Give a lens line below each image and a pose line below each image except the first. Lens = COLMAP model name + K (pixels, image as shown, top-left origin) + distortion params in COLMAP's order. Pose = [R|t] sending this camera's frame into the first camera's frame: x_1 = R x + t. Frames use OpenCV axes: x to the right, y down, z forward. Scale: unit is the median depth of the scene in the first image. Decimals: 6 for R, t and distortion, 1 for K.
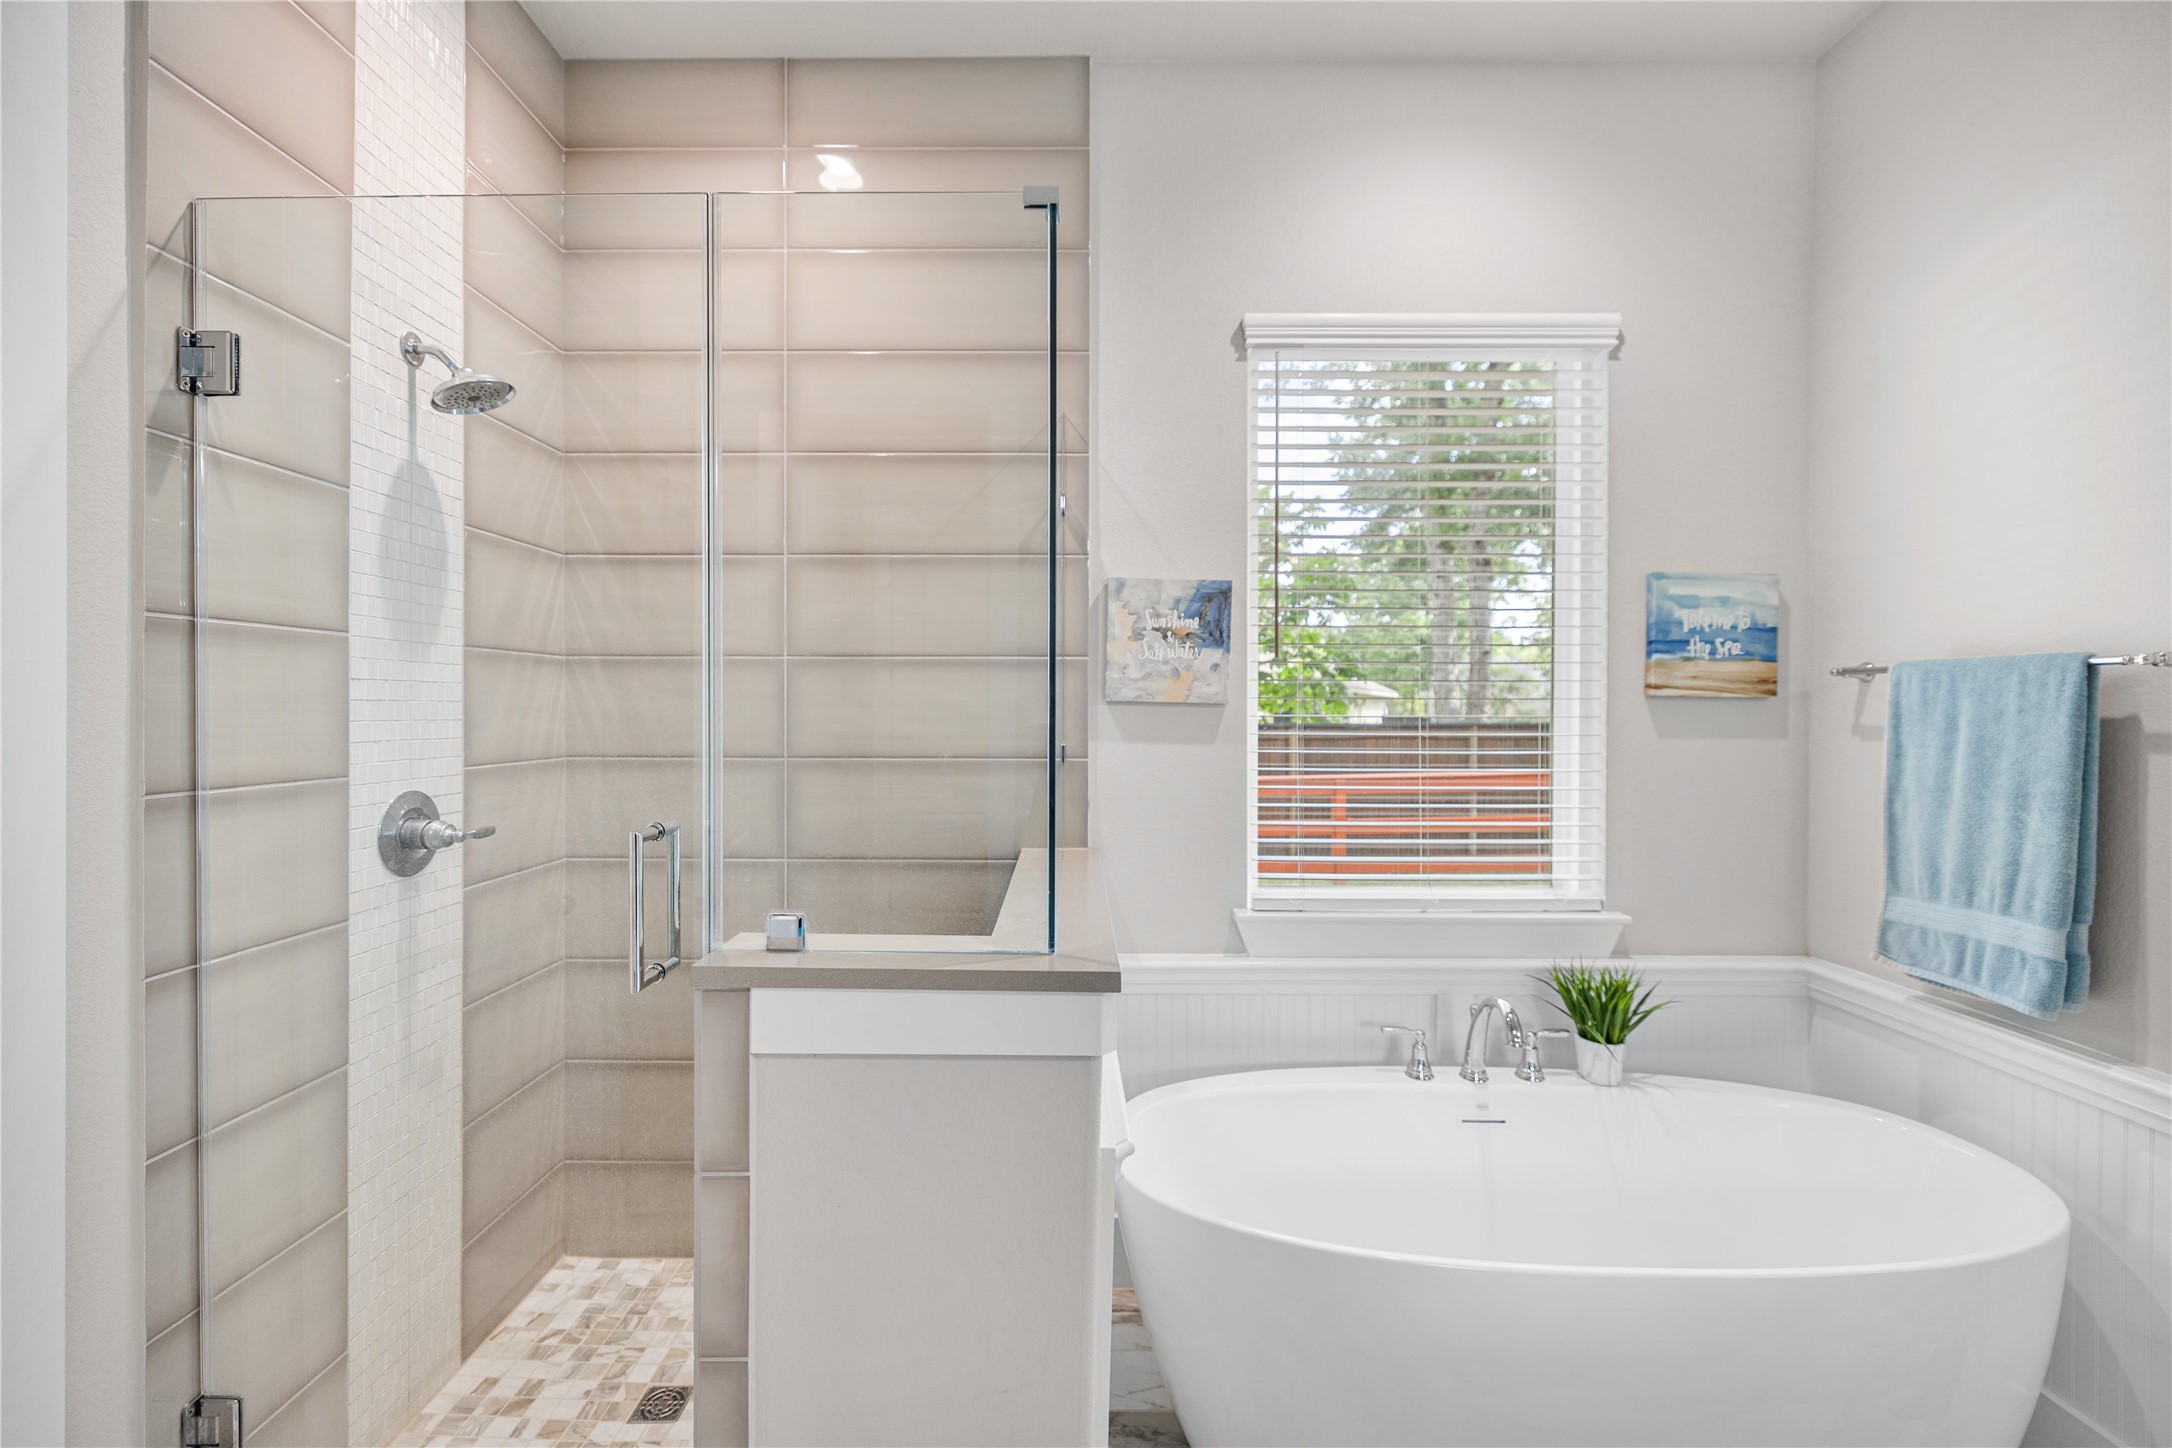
lens RADIAL K [[914.8, 0, 1078.8], [0, 914.8, 716.6], [0, 0, 1]] dist [0.000195, -0.000765]
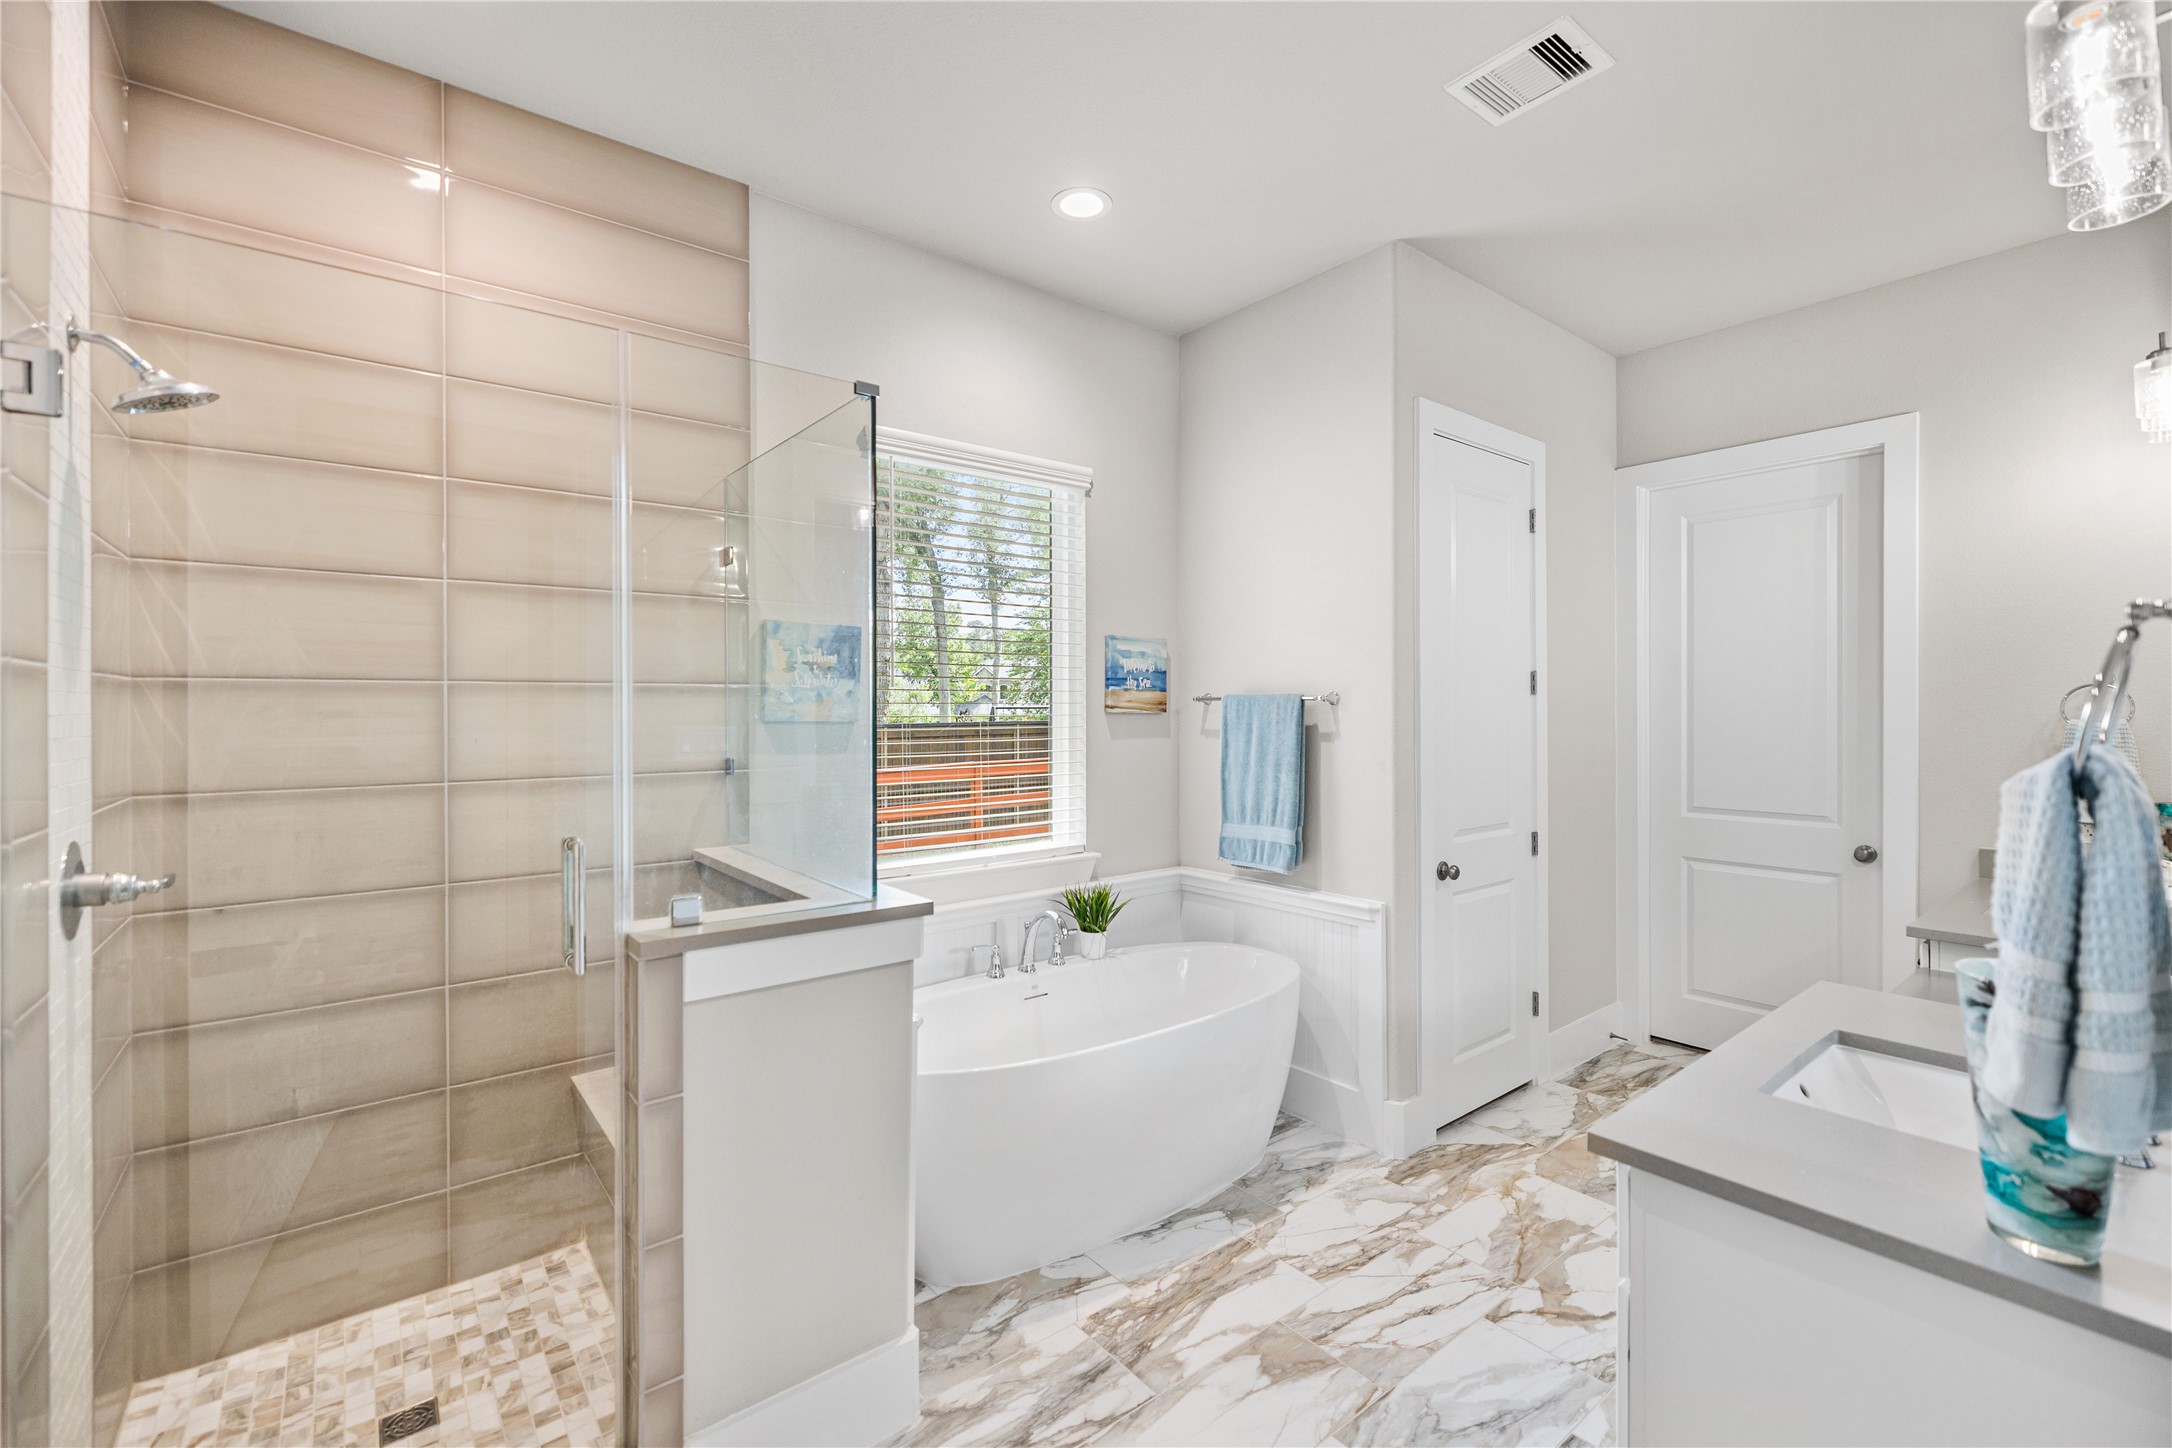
lens RADIAL K [[914.8, 0, 1091.4], [0, 914.8, 722.4], [0, 0, 1]] dist [0.000195, -0.000765]
pose [[0.777465, -0.015240, 0.628741, -0.400131], [0.010908, 0.999883, 0.010747, -0.023780], [-0.628832, -0.001497, 0.777540, -0.216814]]
